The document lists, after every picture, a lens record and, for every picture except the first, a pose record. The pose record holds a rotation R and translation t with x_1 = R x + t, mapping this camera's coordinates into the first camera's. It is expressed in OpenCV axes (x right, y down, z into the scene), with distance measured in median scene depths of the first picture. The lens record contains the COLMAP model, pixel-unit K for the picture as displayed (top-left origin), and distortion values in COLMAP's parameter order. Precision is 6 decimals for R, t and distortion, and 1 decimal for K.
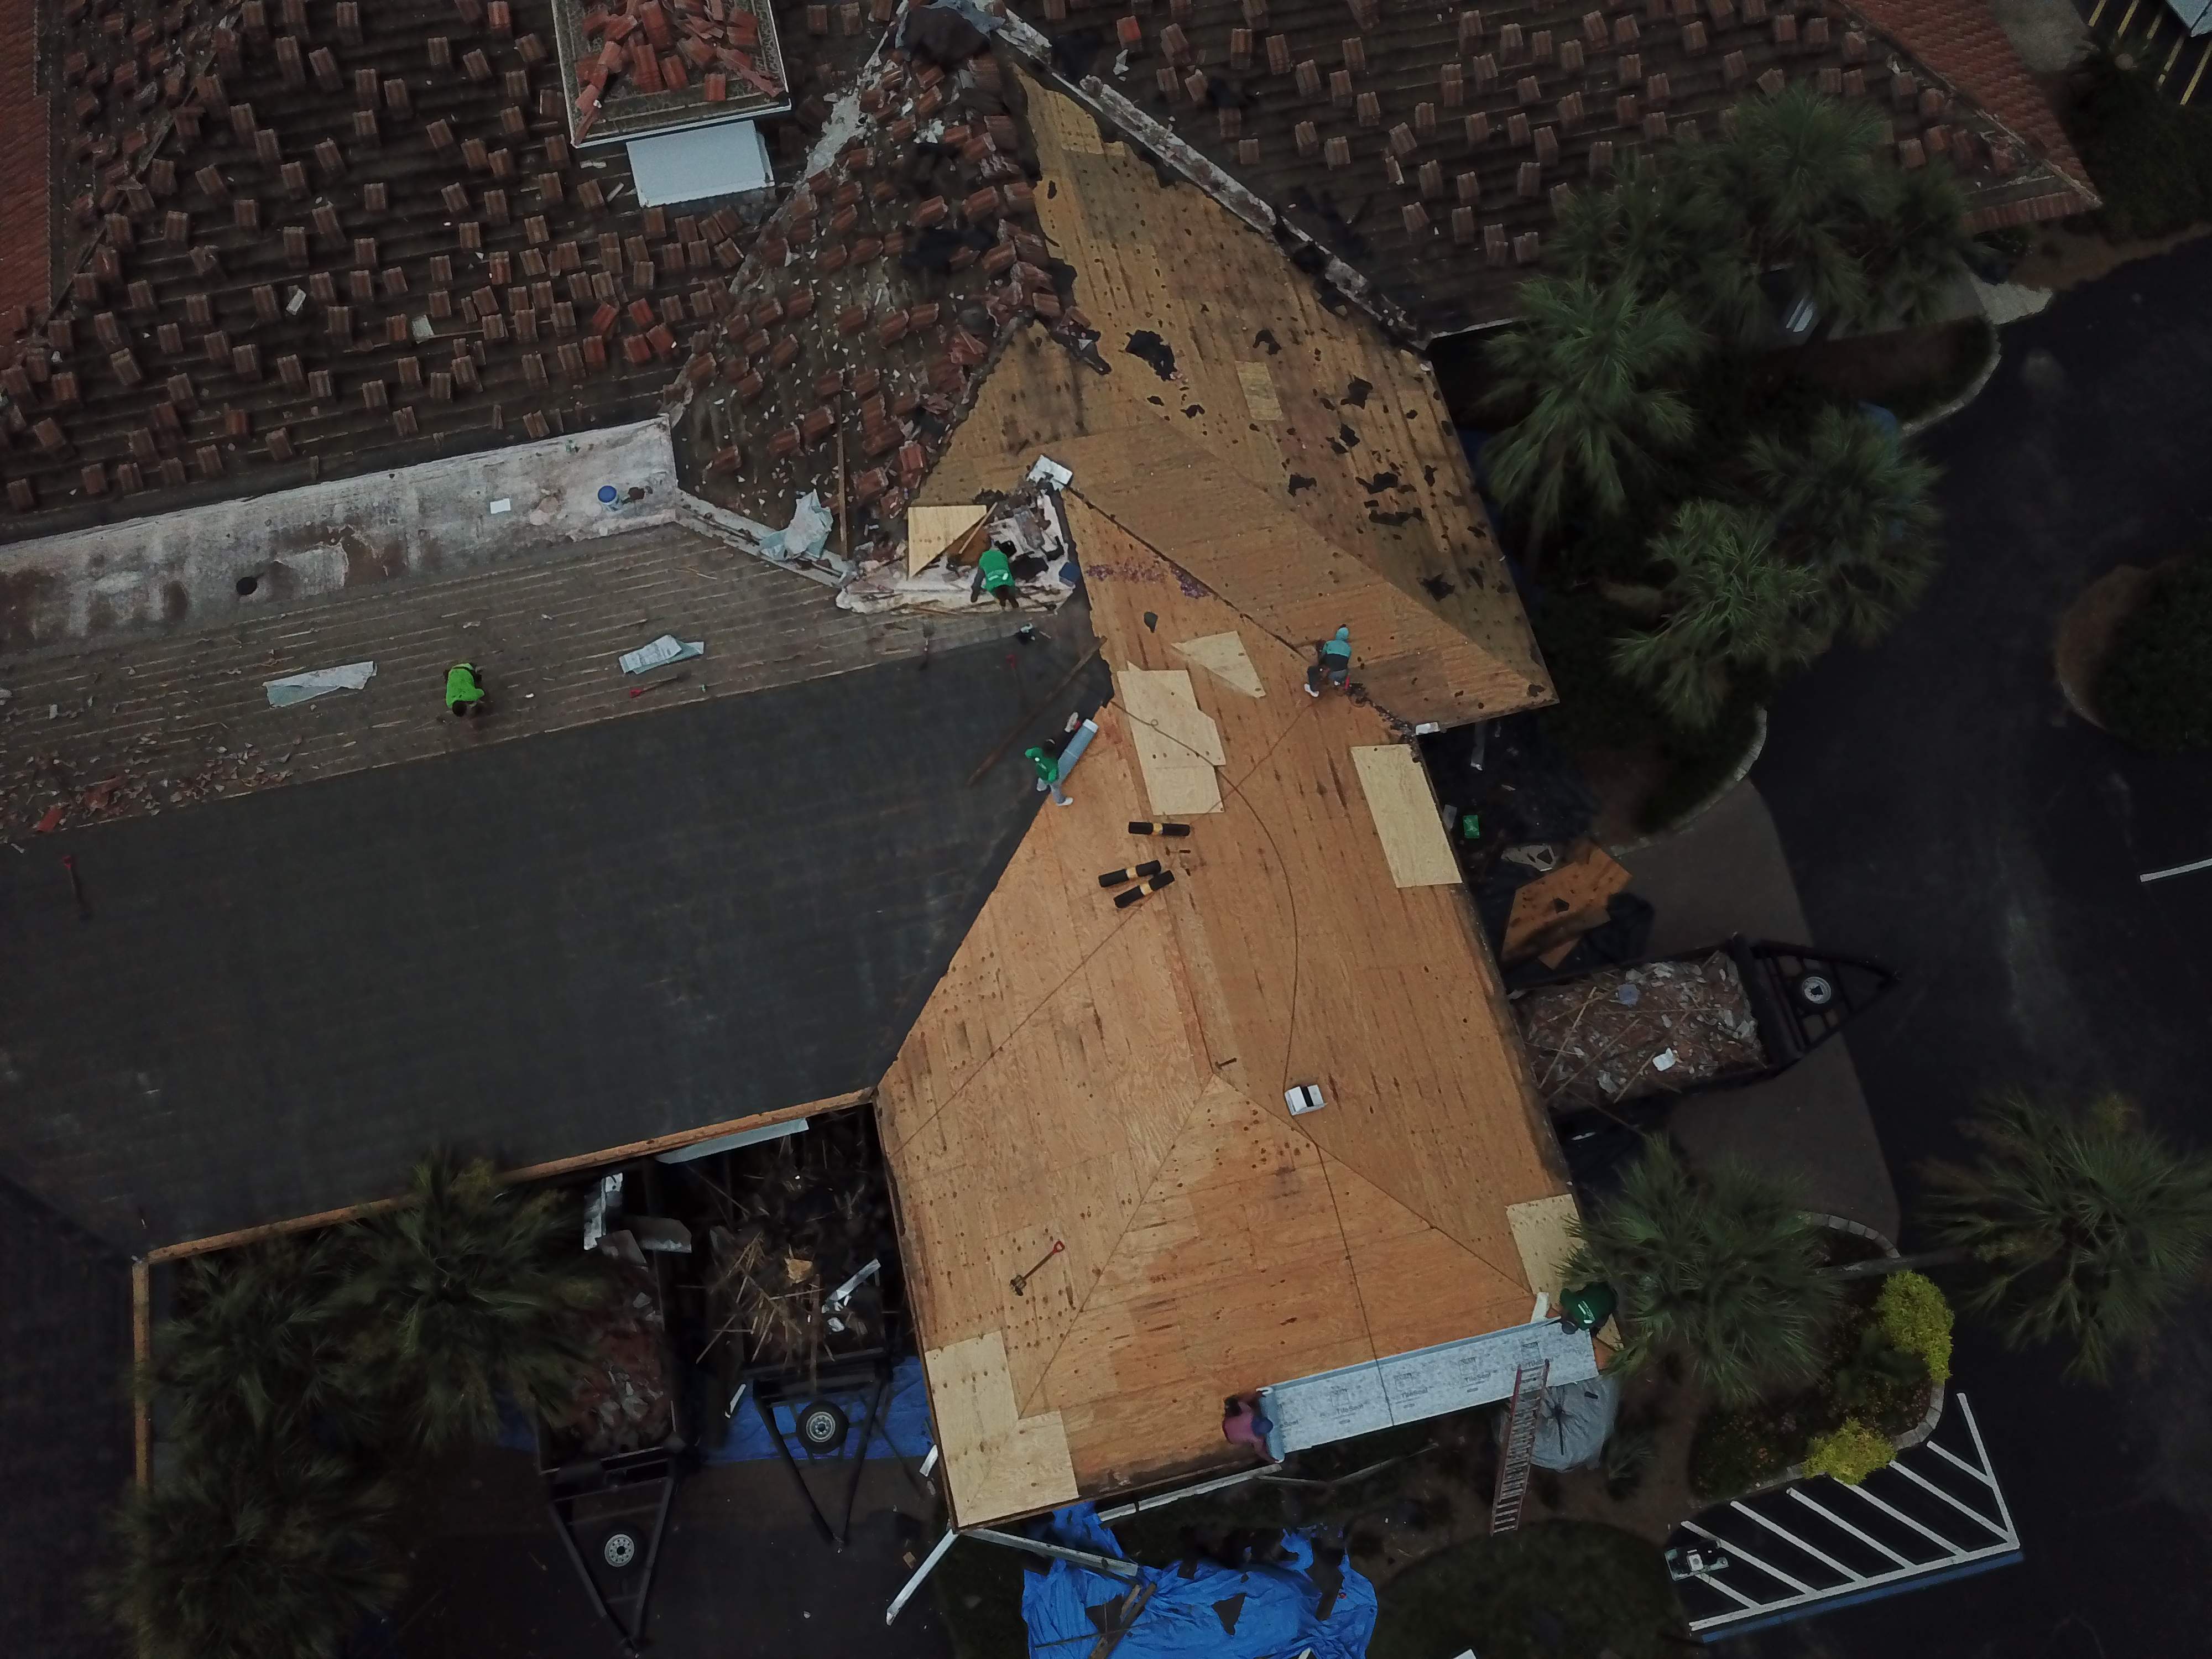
lens RADIAL K [[1665.3, 0, 1141.1], [0, 1665.3, 784.9], [0, 0, 1]] dist [0.020408, -0.007219]
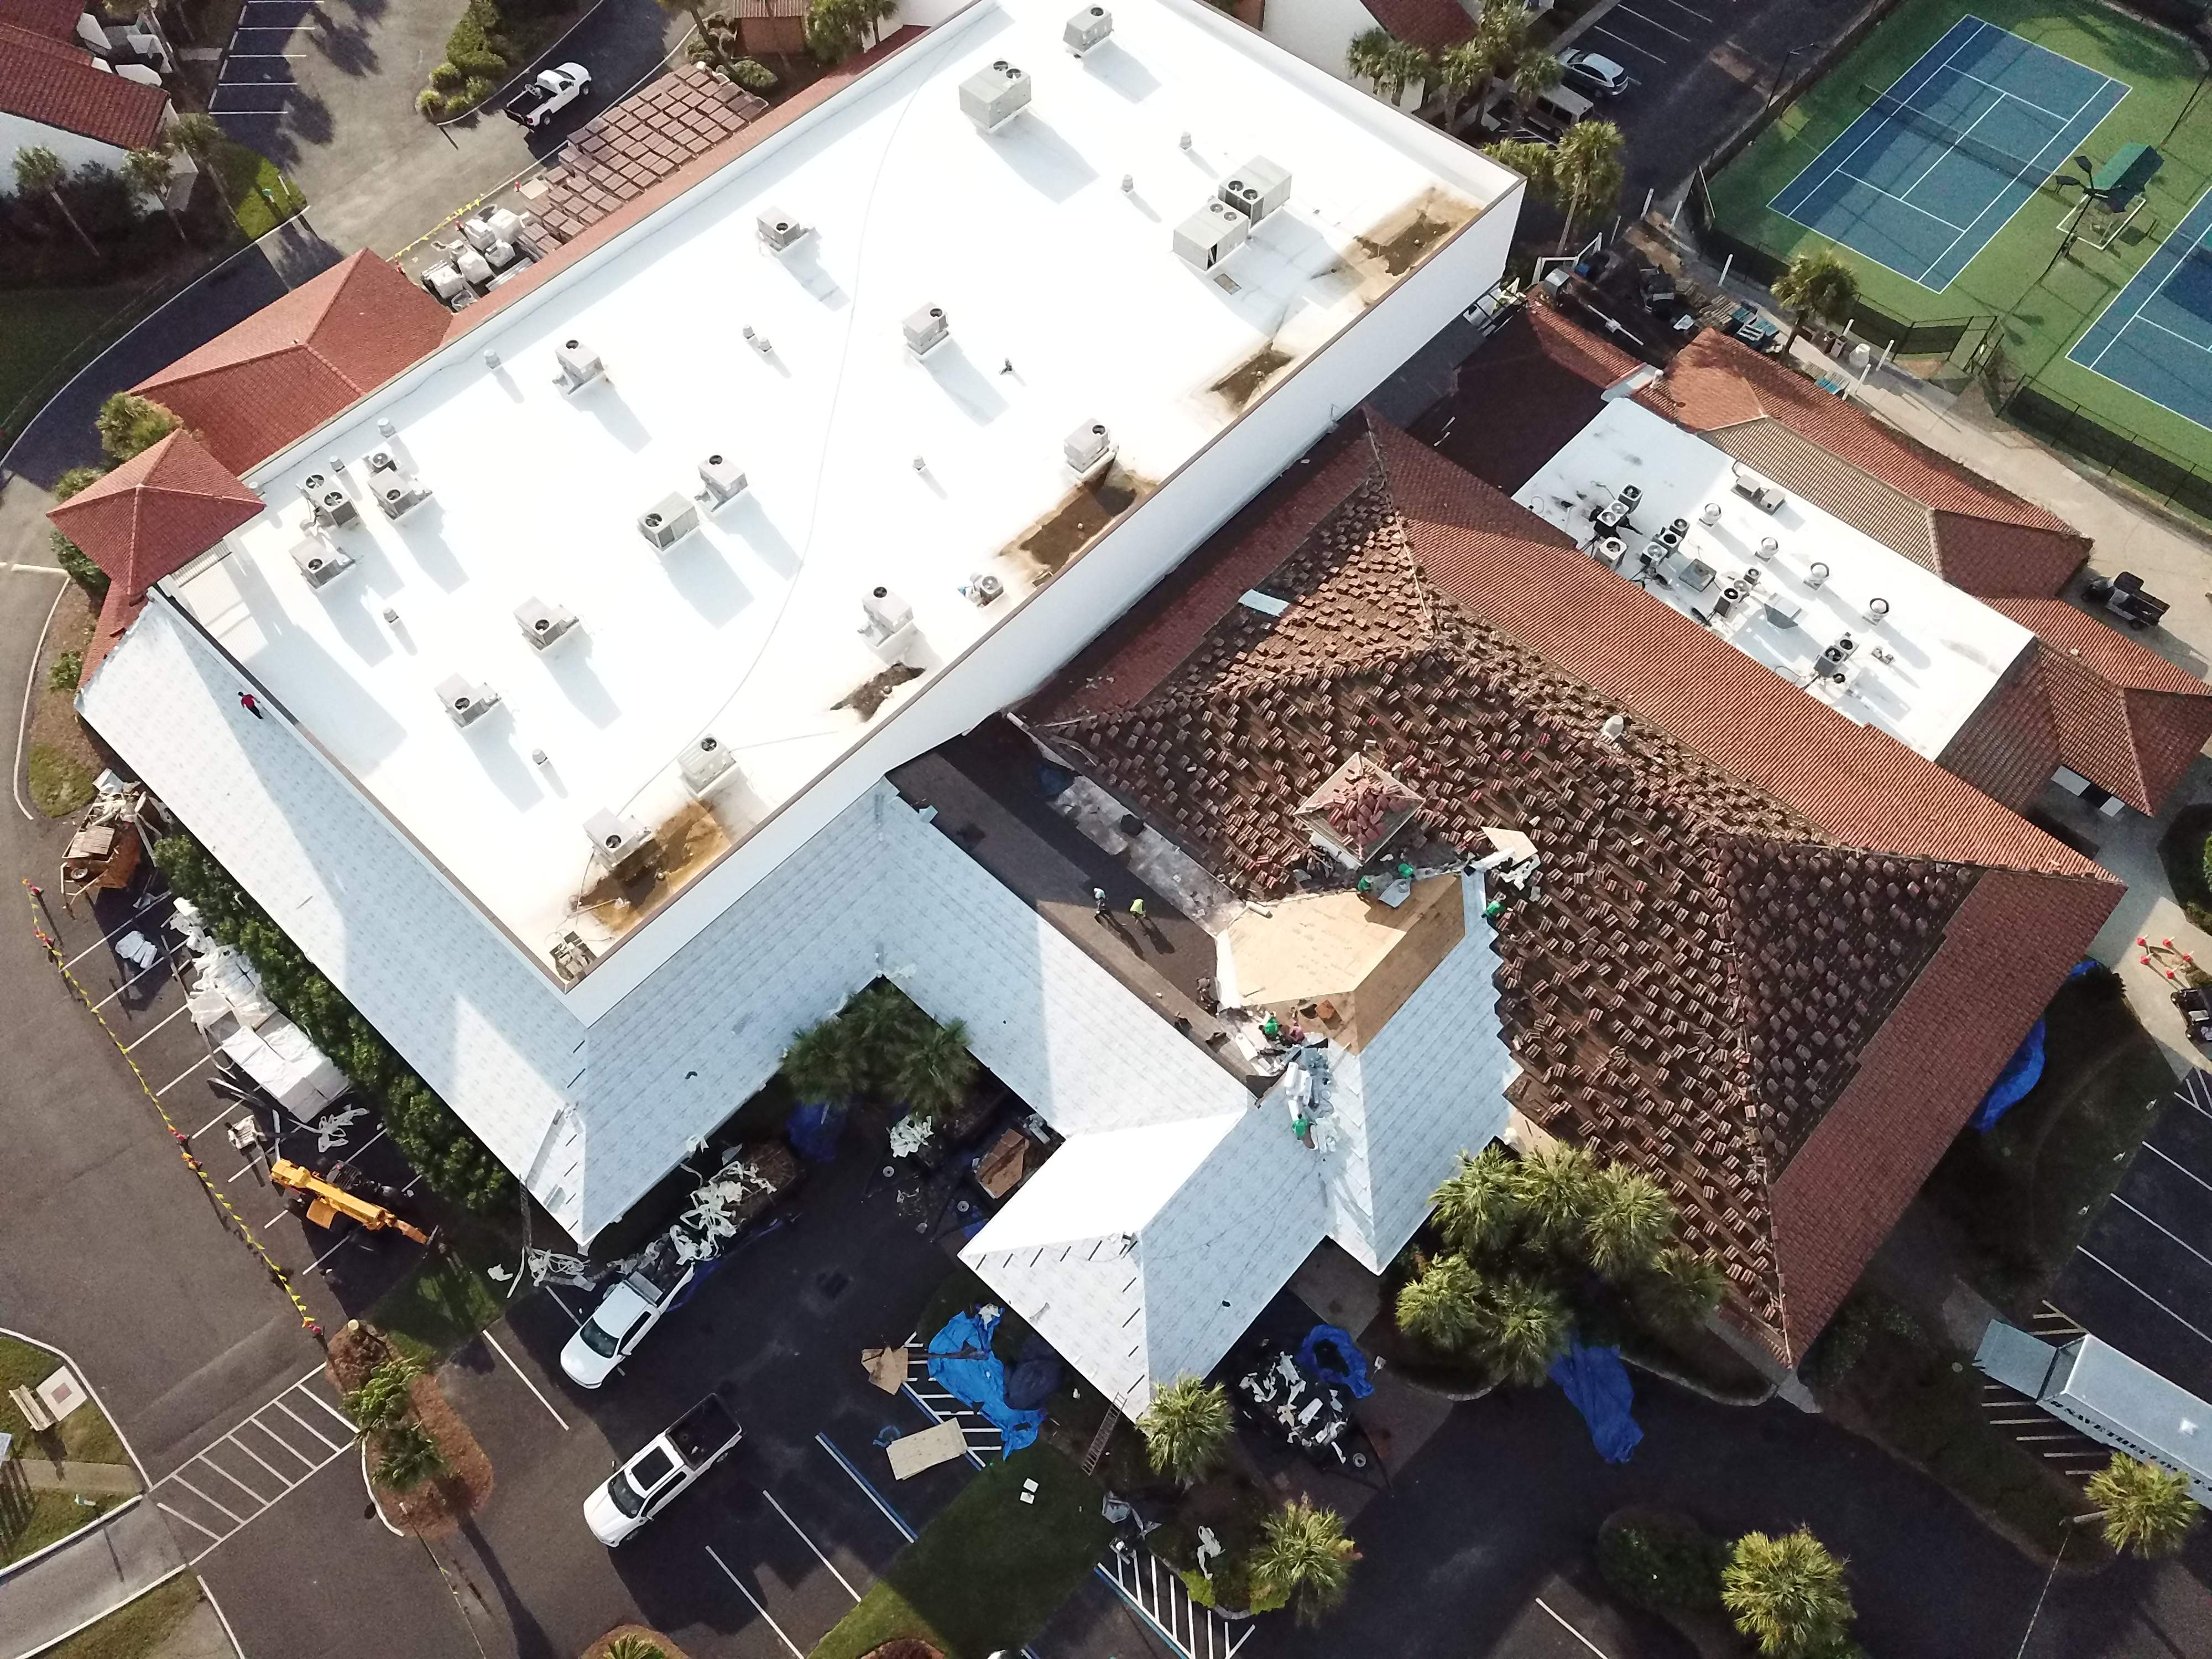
lens RADIAL K [[1715.1, 0, 1106.0], [0, 1715.1, 829.5], [0, 0, 1]] dist [0.016116, 0.007992]
pose [[0.567763, 0.718384, -0.401957, 0.523158], [-0.762017, 0.643372, 0.073497, -0.320878], [0.311407, 0.264569, 0.912704, -1.368112]]
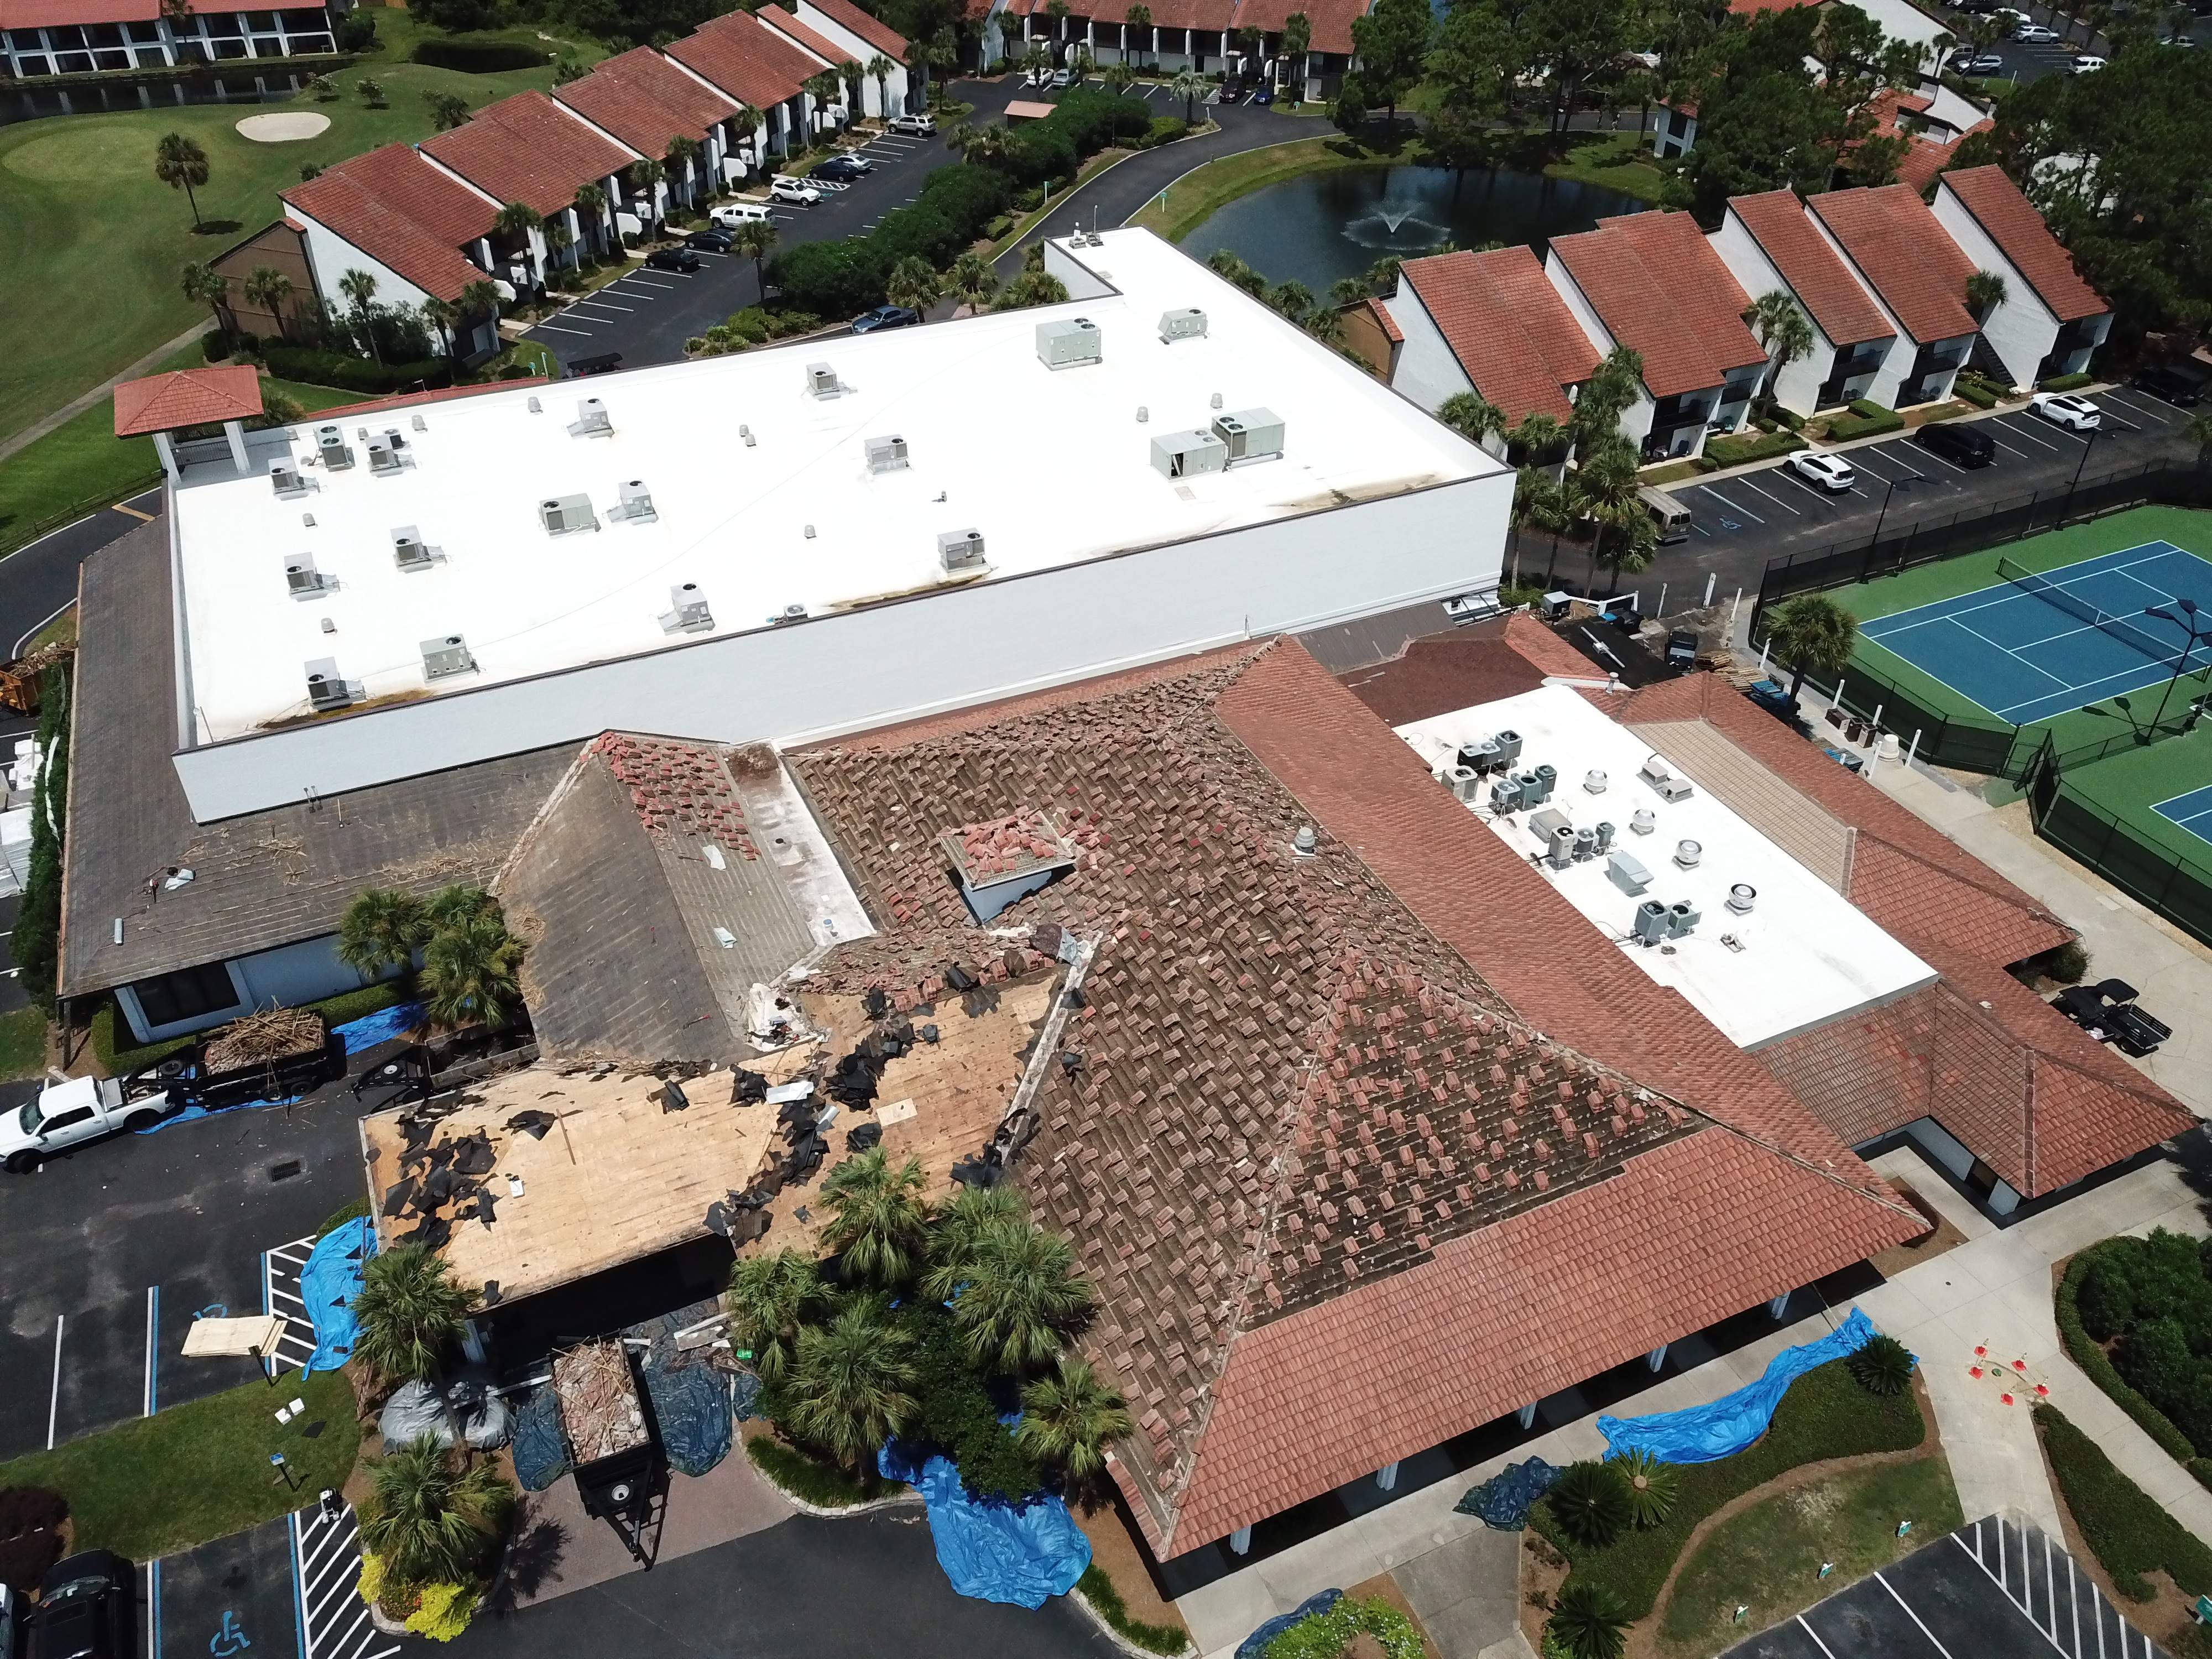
lens RADIAL K [[1696.4, 0, 1106.0], [0, 1696.4, 829.5], [0, 0, 1]] dist [0.019656, -0.006090]
pose [[0.201152, 0.599396, -0.774766, 1.432558], [-0.903977, 0.418243, 0.088874, -0.759692], [0.377311, 0.682493, 0.625971, -0.365142]]
